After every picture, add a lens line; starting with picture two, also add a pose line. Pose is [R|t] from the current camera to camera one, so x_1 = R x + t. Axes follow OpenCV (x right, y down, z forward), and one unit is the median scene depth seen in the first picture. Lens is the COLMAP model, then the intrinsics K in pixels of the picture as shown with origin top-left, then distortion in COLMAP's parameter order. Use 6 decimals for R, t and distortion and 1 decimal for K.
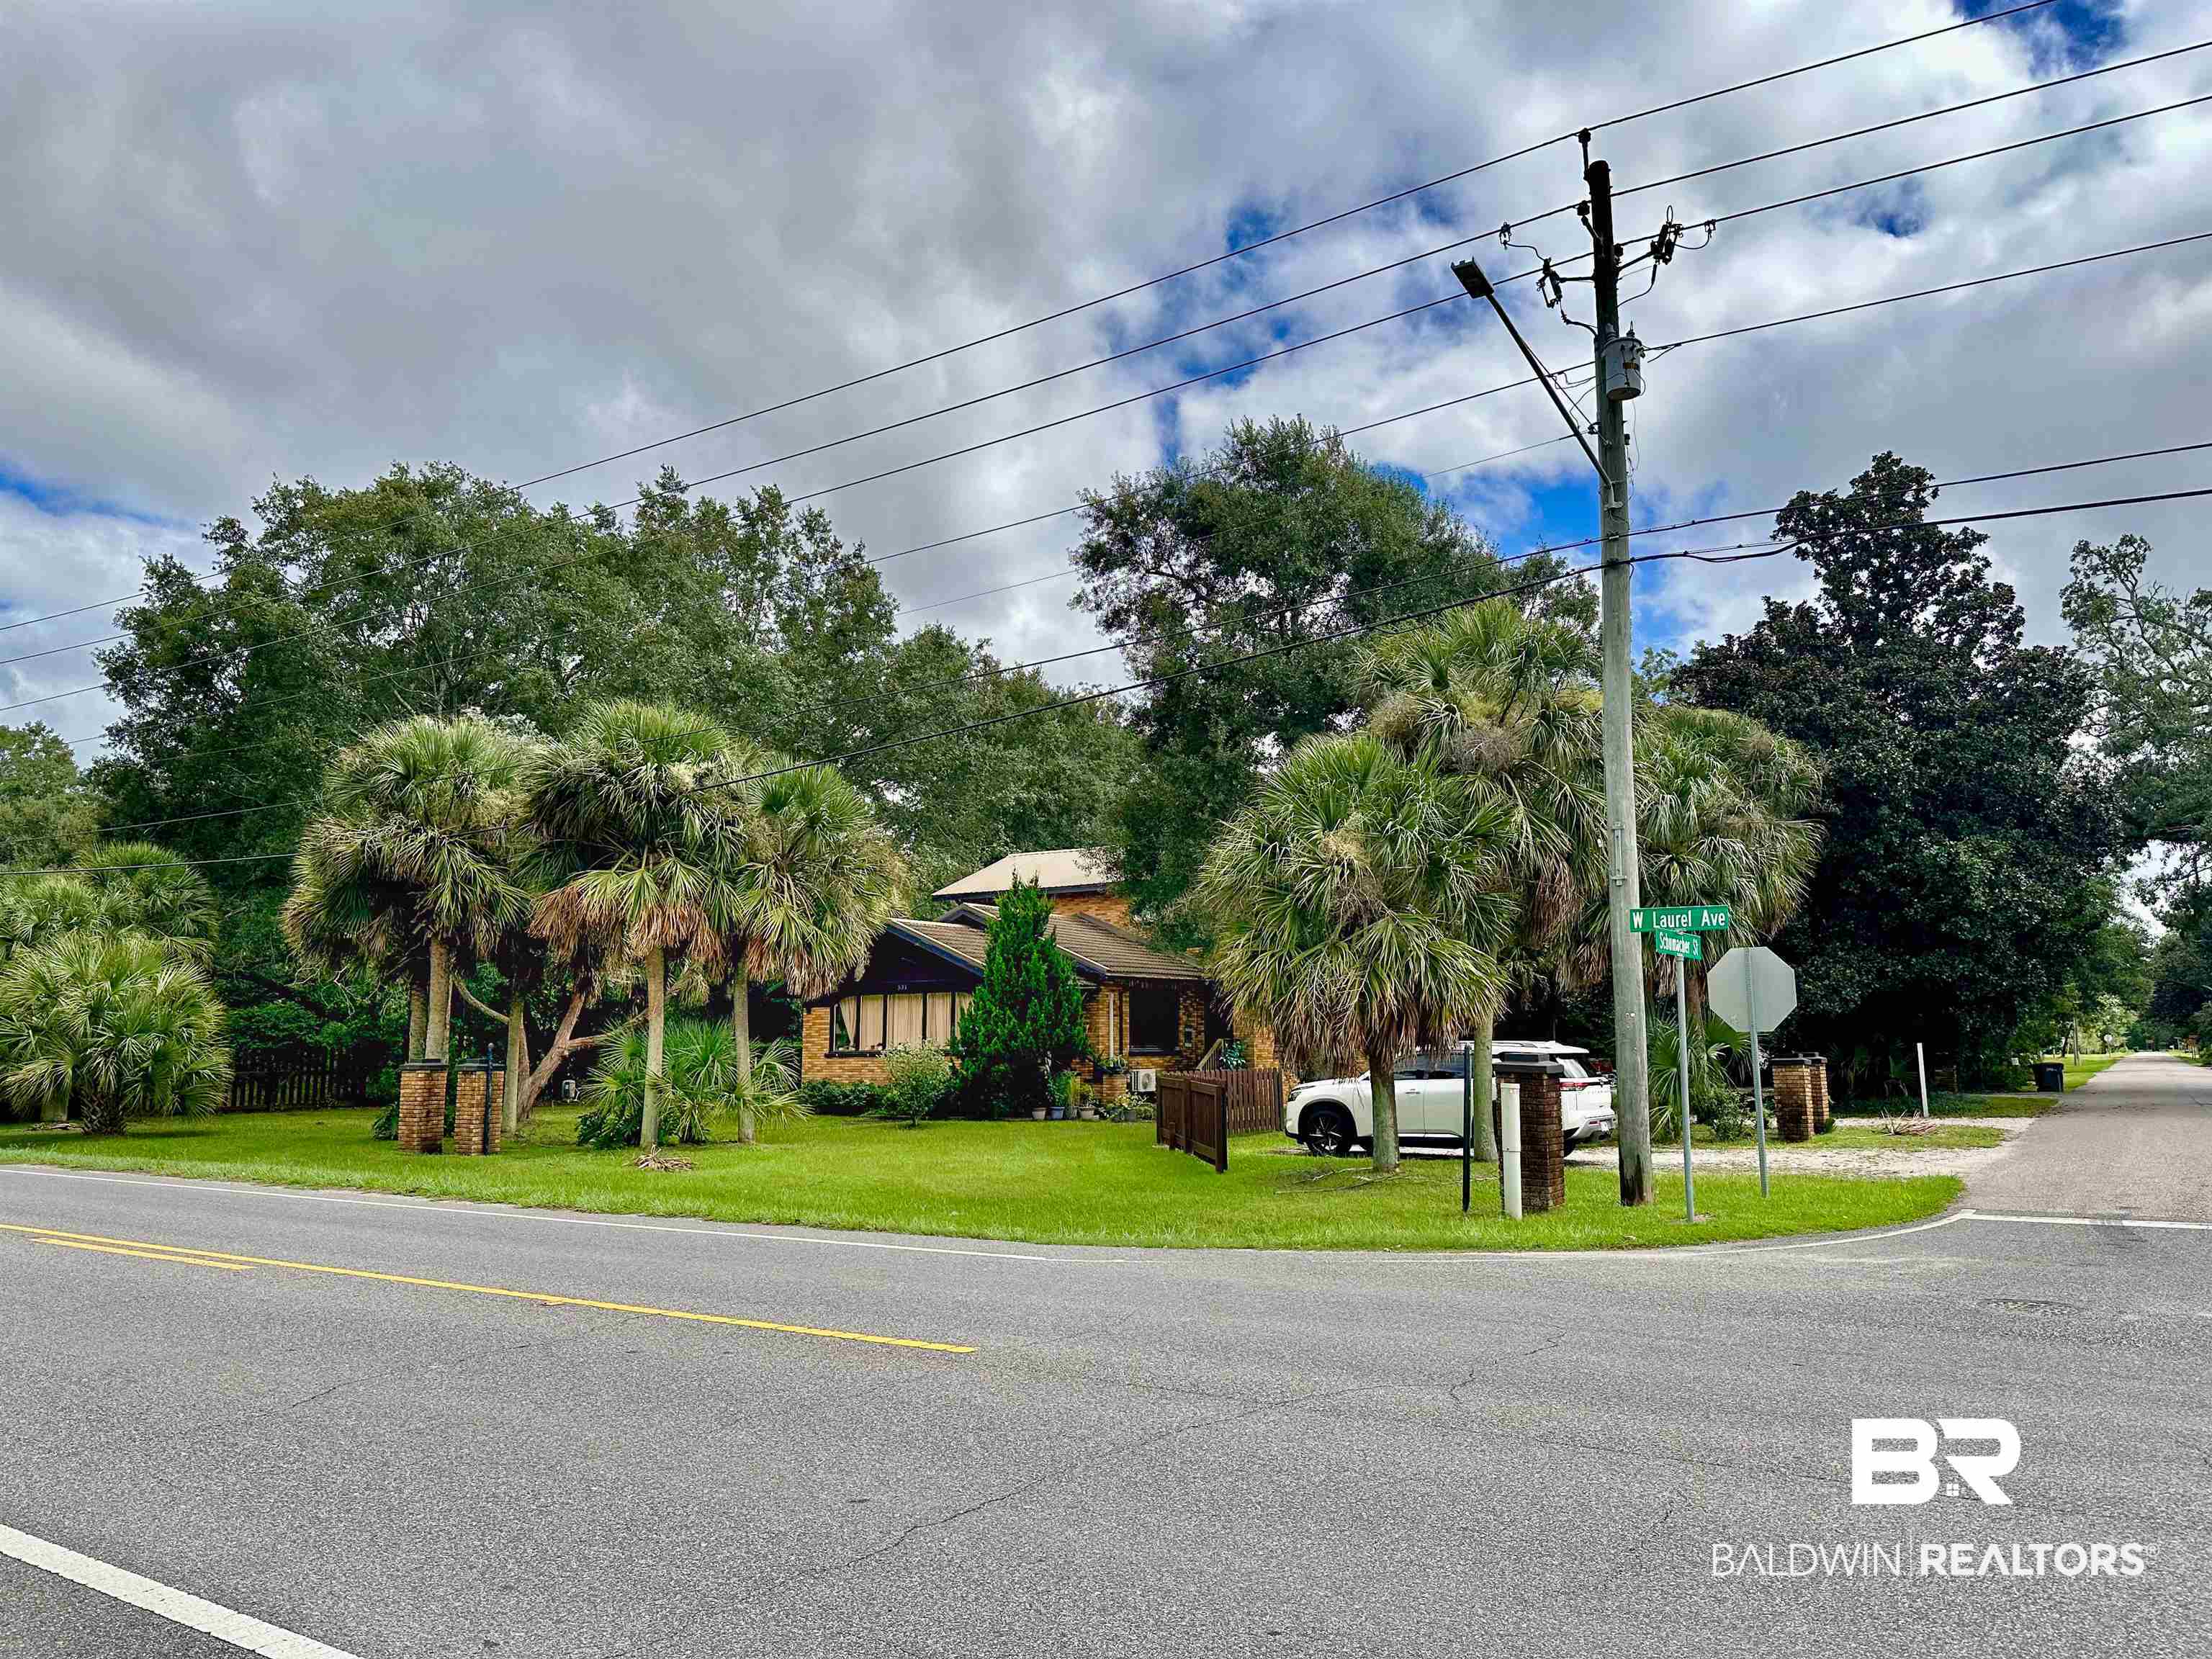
lens RADIAL K [[1593.4, 0, 1106.0], [0, 1593.4, 829.5], [0, 0, 1]] dist [0.172542, -0.438975]
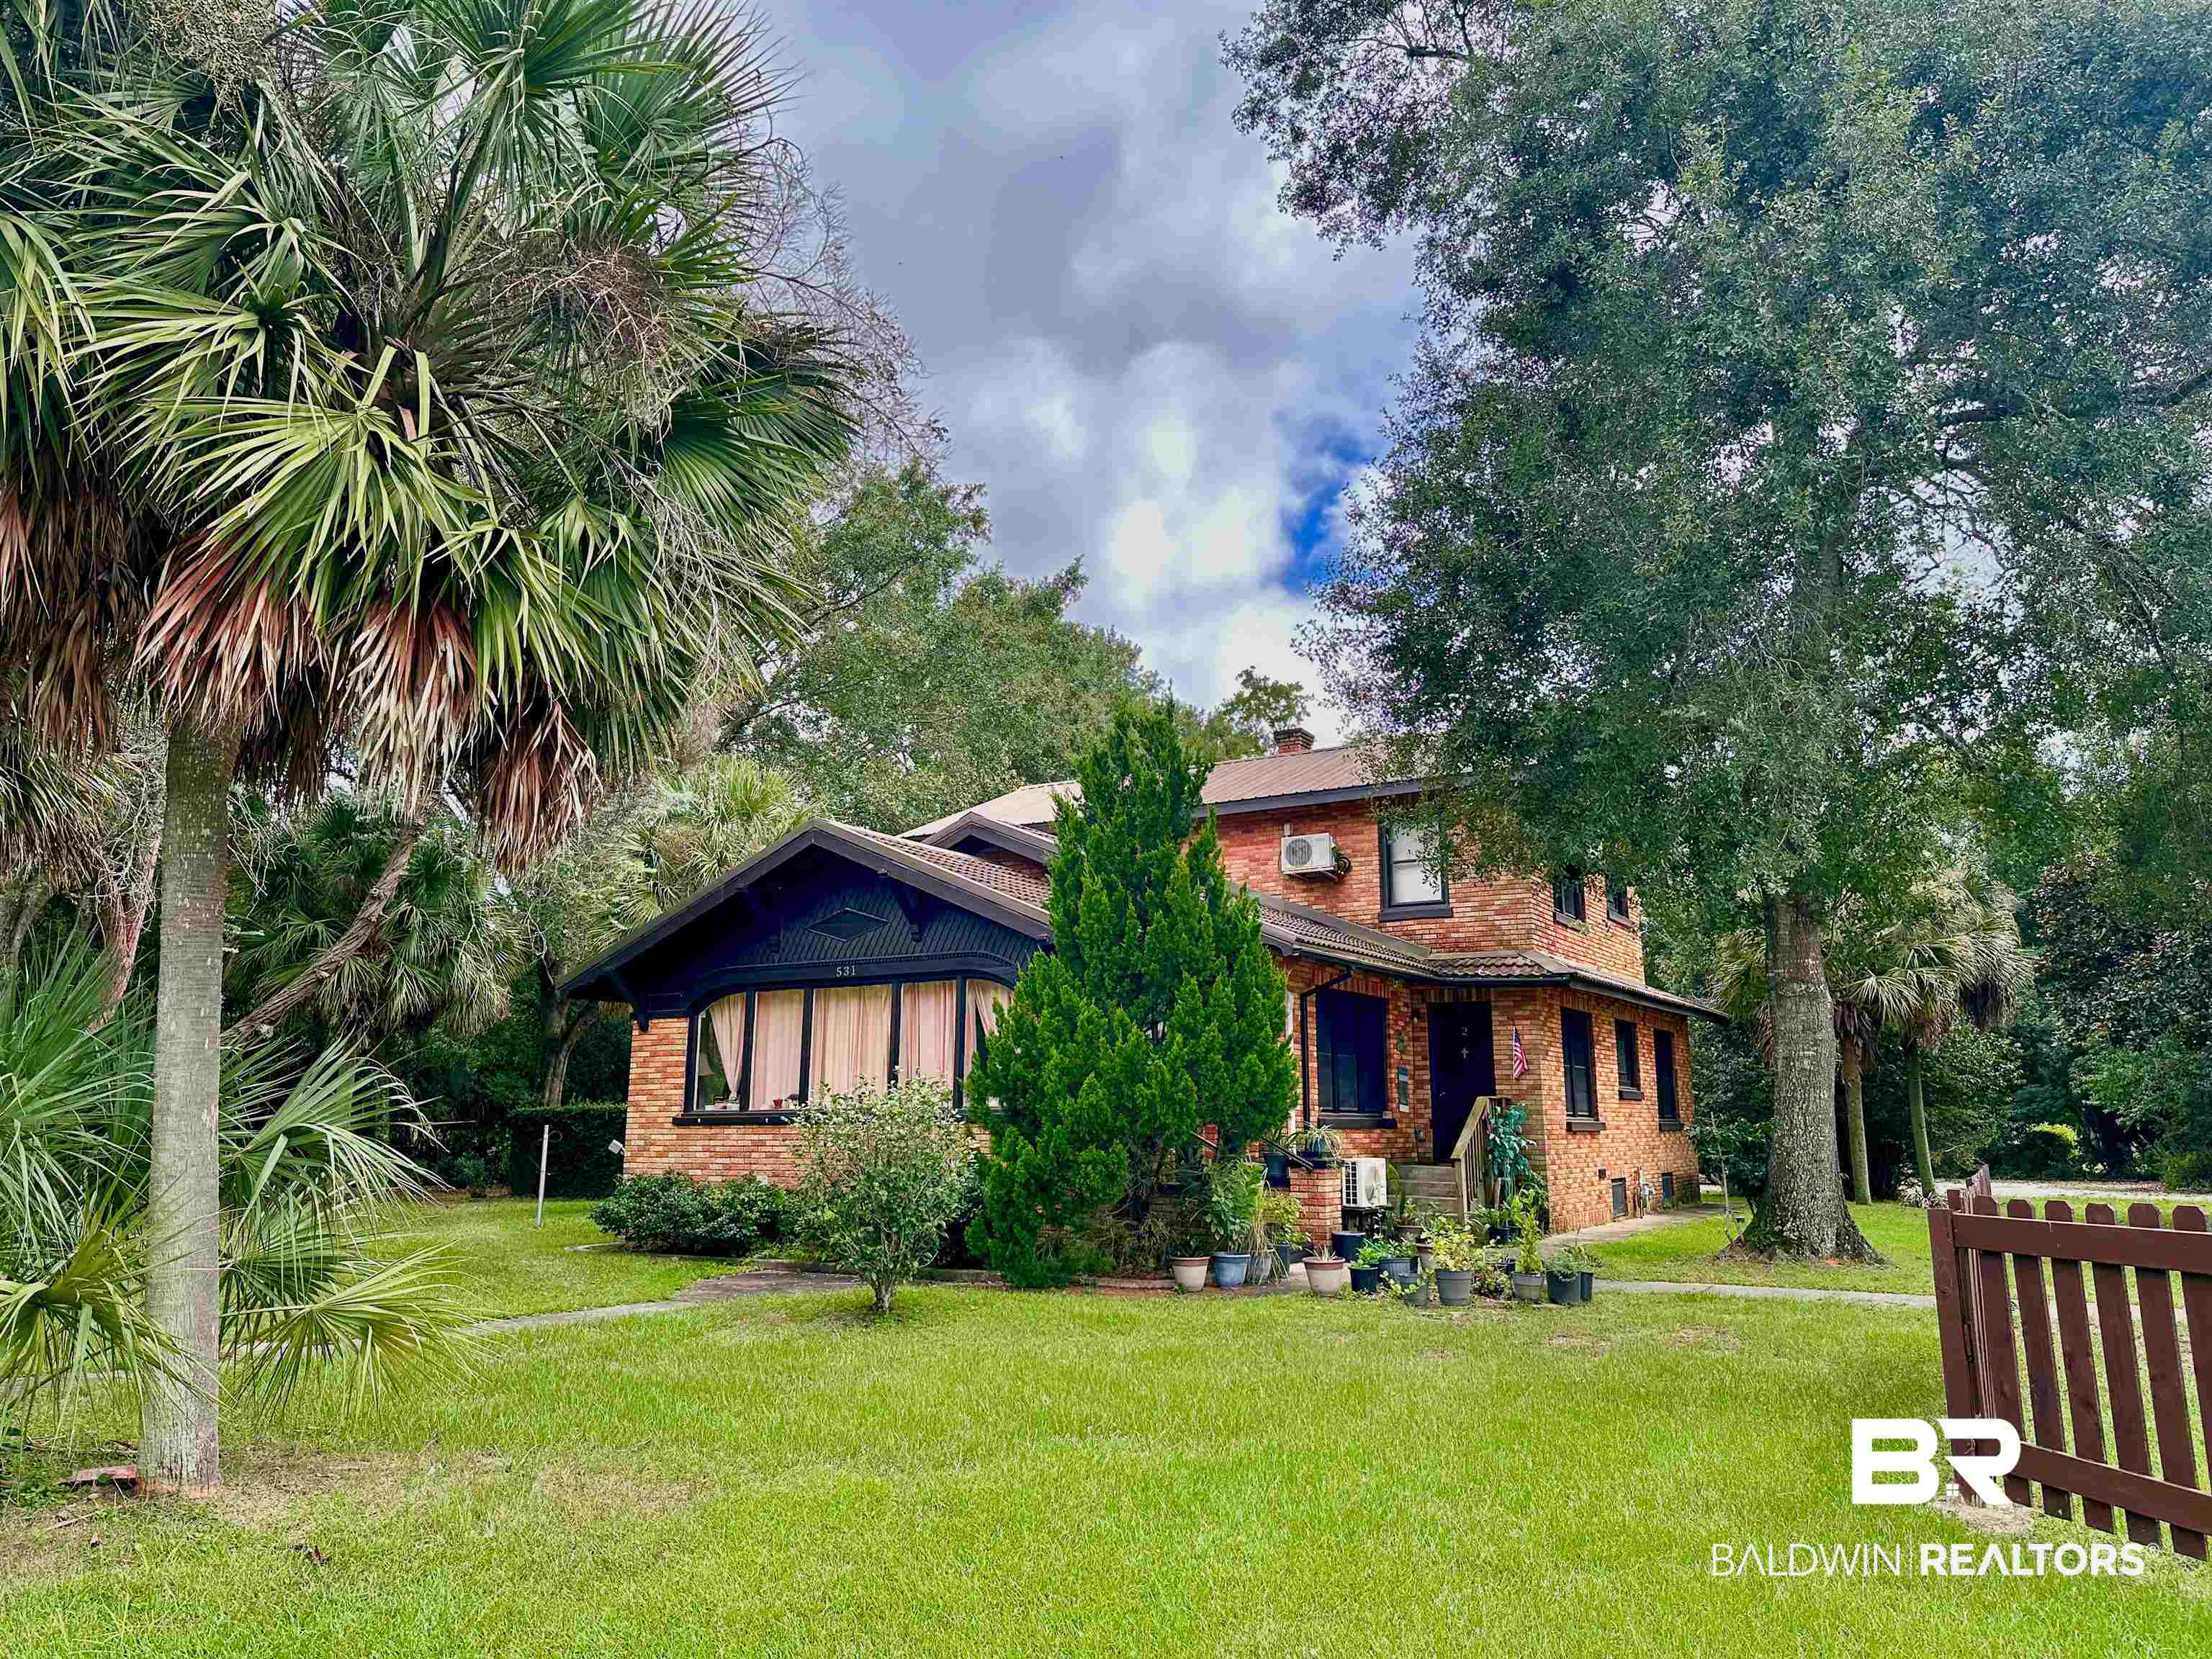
lens RADIAL K [[1565.7, 0, 1106.0], [0, 1565.7, 829.5], [0, 0, 1]] dist [0.043212, -0.076125]
pose [[0.998663, 0.016793, 0.048884, -0.064959], [-0.014291, 0.998591, -0.051099, 0.068468], [-0.049674, 0.050332, 0.997496, 0.470743]]
